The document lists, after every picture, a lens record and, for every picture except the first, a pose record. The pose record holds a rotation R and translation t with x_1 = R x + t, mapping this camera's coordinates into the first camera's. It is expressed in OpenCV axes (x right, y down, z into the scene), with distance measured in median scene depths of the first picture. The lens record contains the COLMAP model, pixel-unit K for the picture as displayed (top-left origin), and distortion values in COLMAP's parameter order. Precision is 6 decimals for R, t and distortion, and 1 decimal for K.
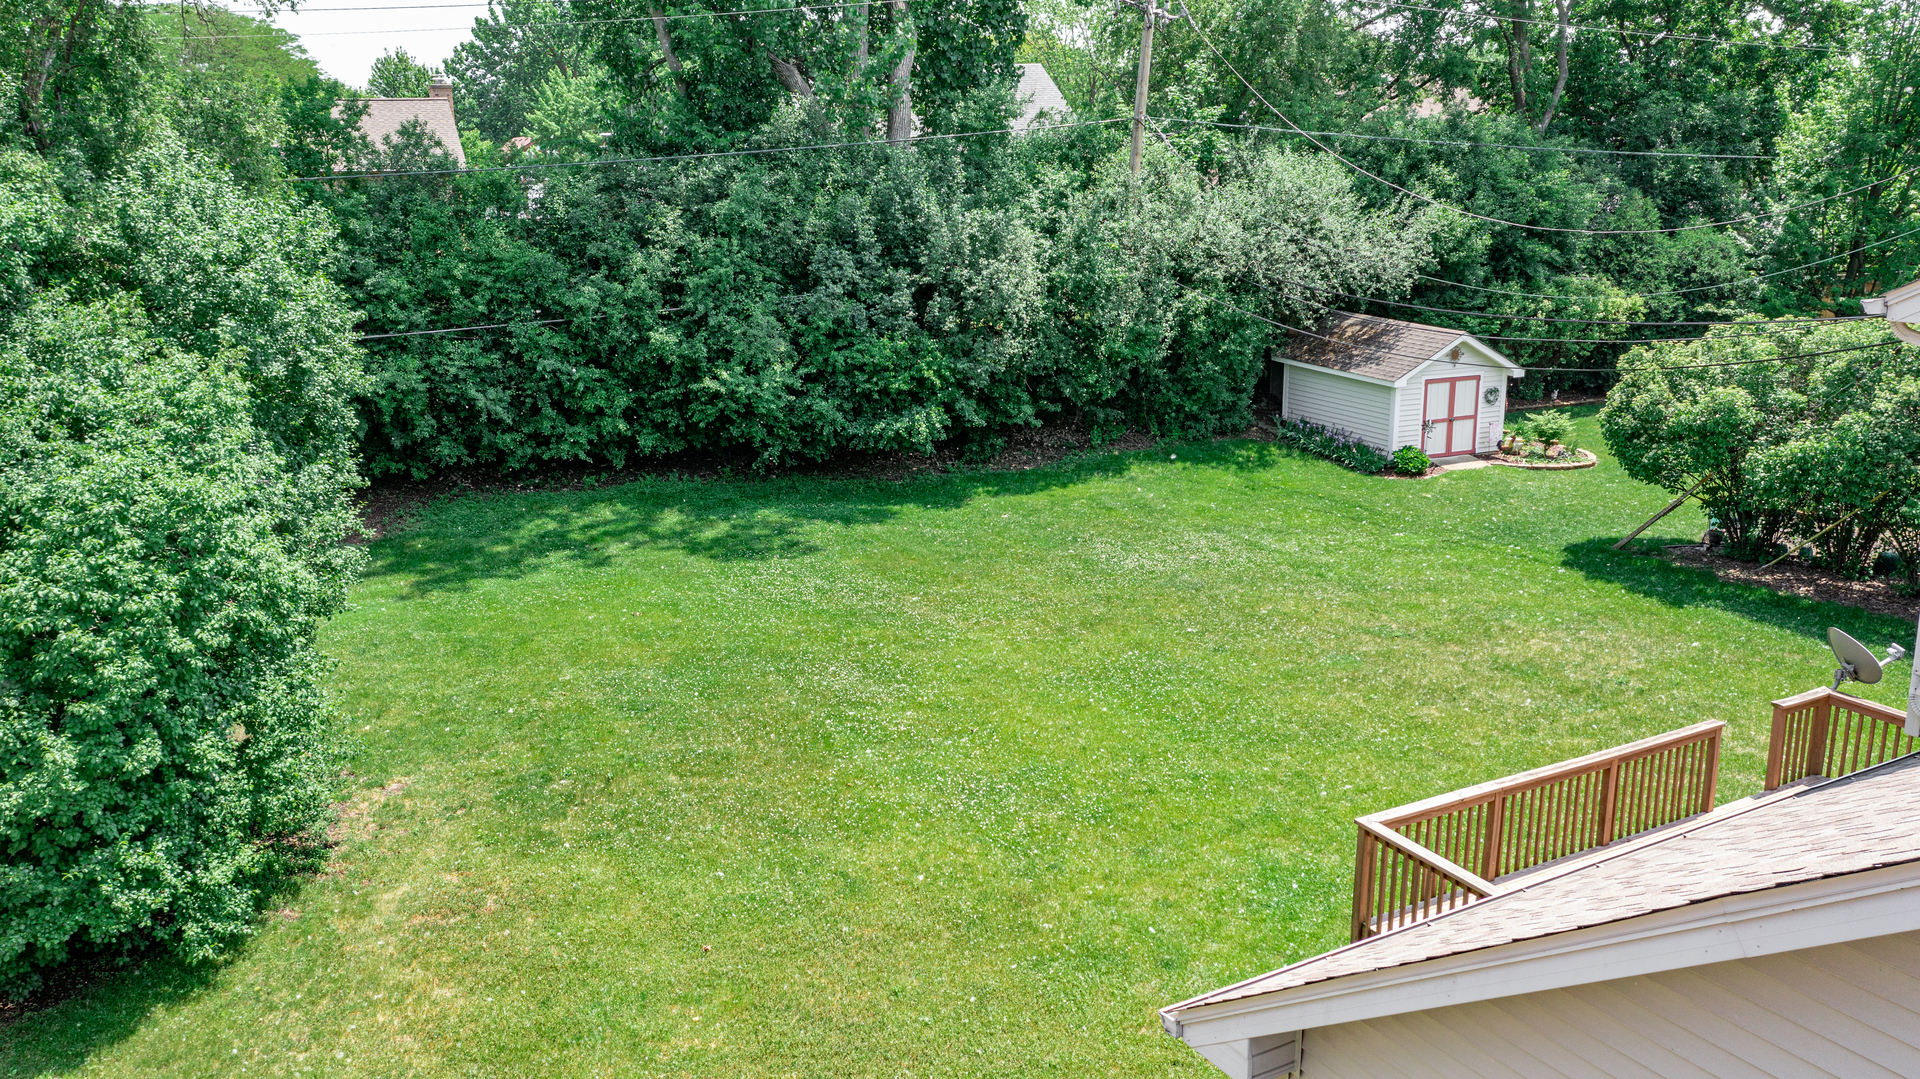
lens RADIAL K [[1610.7, 0, 964.1], [0, 1610.7, 529.5], [0, 0, 1]] dist [0.007917, -0.010233]
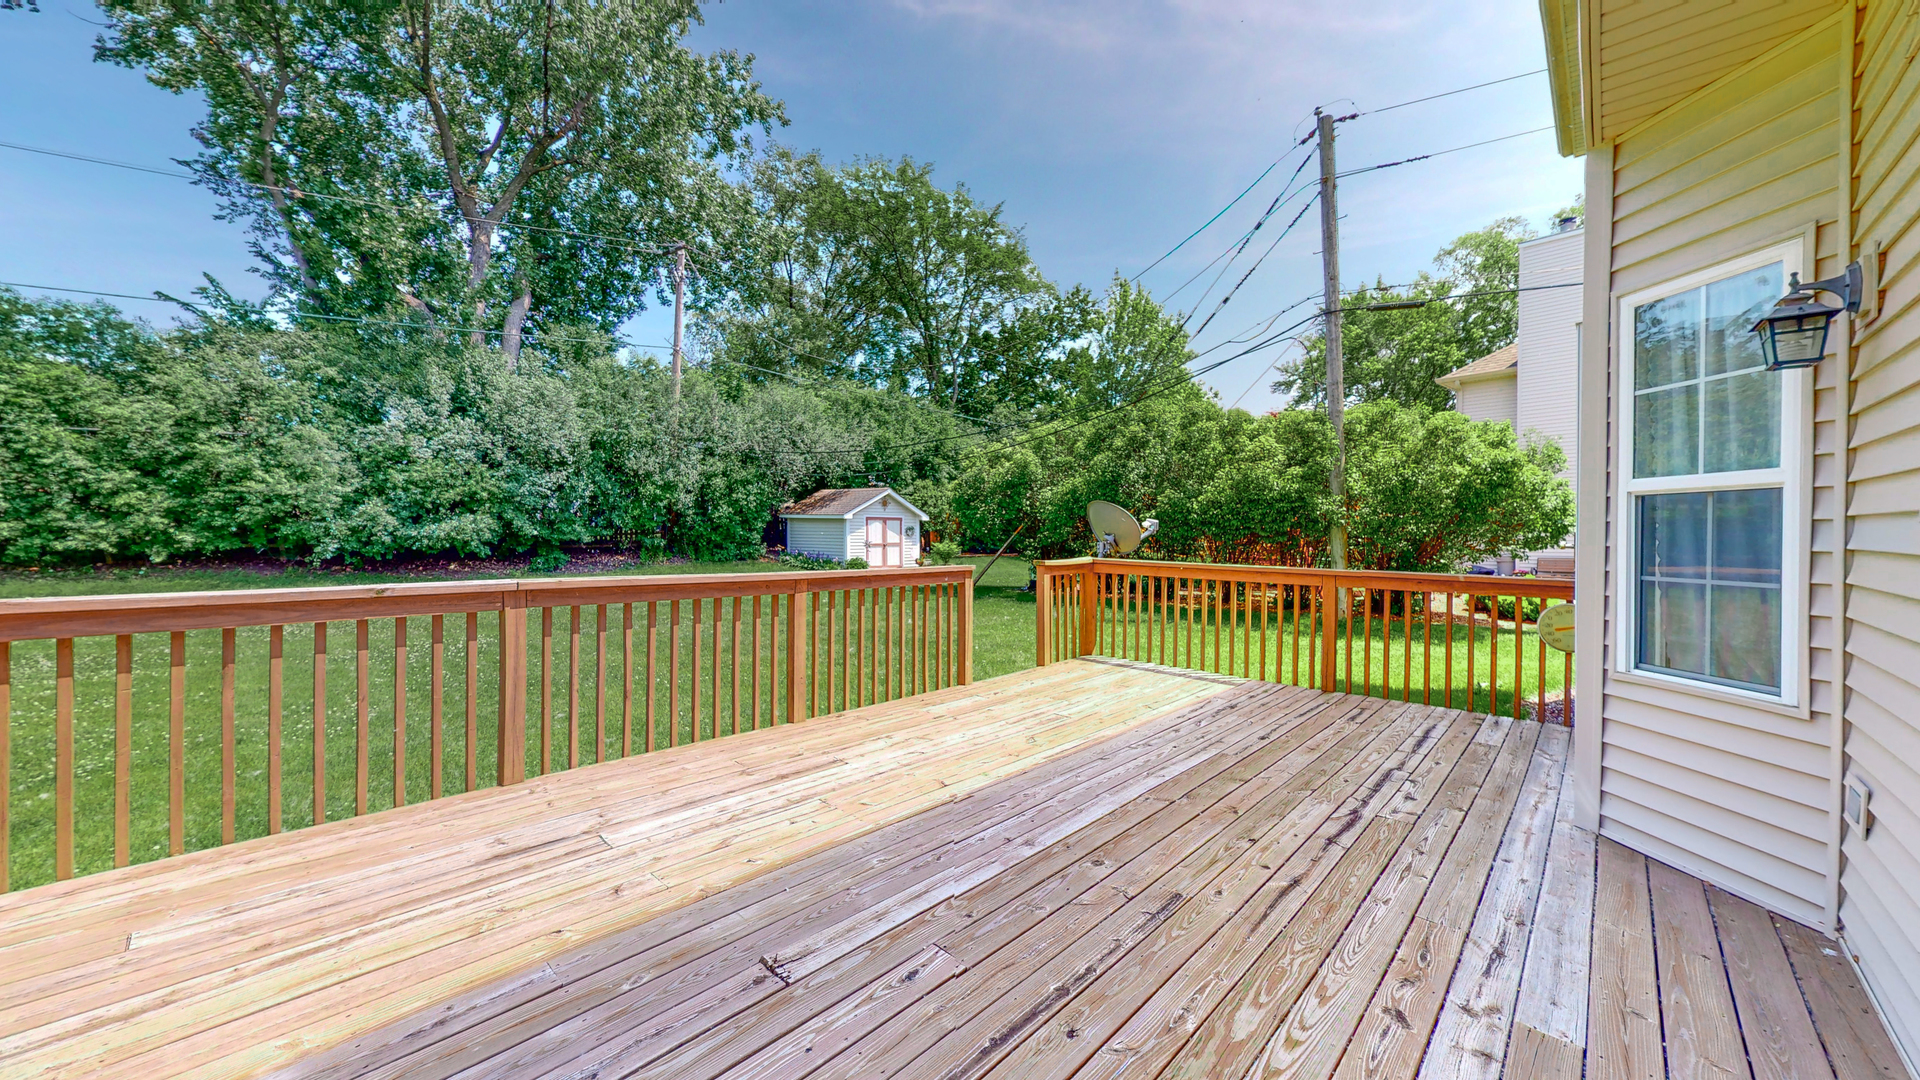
lens RADIAL K [[709.6, 0, 969.0], [0, 709.6, 540.0], [0, 0, 1]] dist [0.015923, 0.000315]
pose [[0.956471, 0.009199, 0.291681, 0.177492], [0.058257, 0.973366, -0.221731, 0.089128], [-0.285952, 0.229072, 0.930461, 0.322785]]
